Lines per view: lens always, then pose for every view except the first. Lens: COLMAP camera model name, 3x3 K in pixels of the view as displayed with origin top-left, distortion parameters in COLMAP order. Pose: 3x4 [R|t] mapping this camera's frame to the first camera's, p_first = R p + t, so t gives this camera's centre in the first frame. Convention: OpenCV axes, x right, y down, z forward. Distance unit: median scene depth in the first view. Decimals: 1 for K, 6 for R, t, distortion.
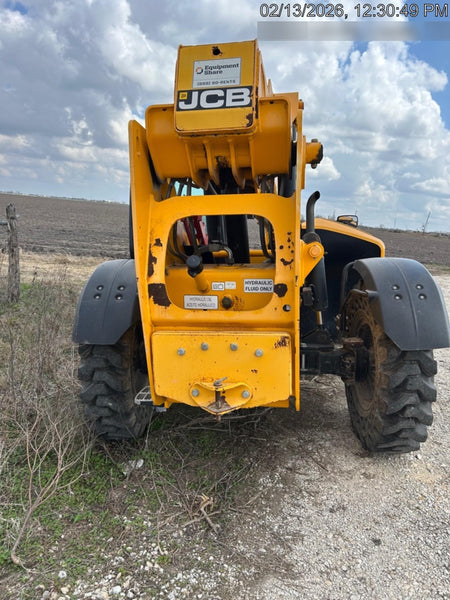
lens RADIAL K [[451.3, 0, 242.7], [0, 451.3, 307.4], [0, 0, 1]] dist [0.036494, -0.043846]
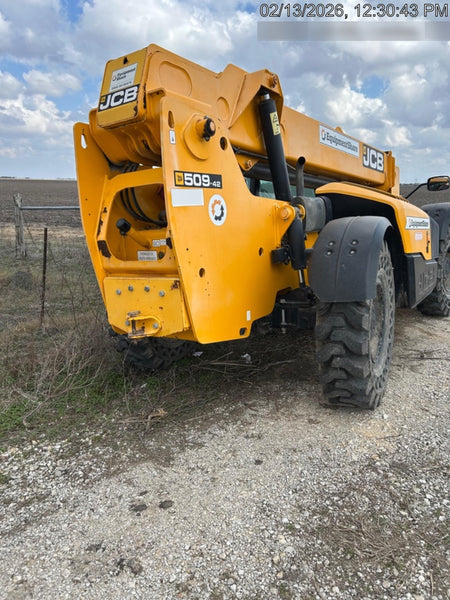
lens RADIAL K [[448.3, 0, 225.0], [0, 448.3, 300.0], [0, 0, 1]] dist [0.031575, -0.036025]
pose [[0.895024, 0.035159, -0.444631, 0.750040], [-0.021895, 0.999150, 0.034934, 0.070578], [0.445481, -0.021531, 0.895032, -0.051280]]
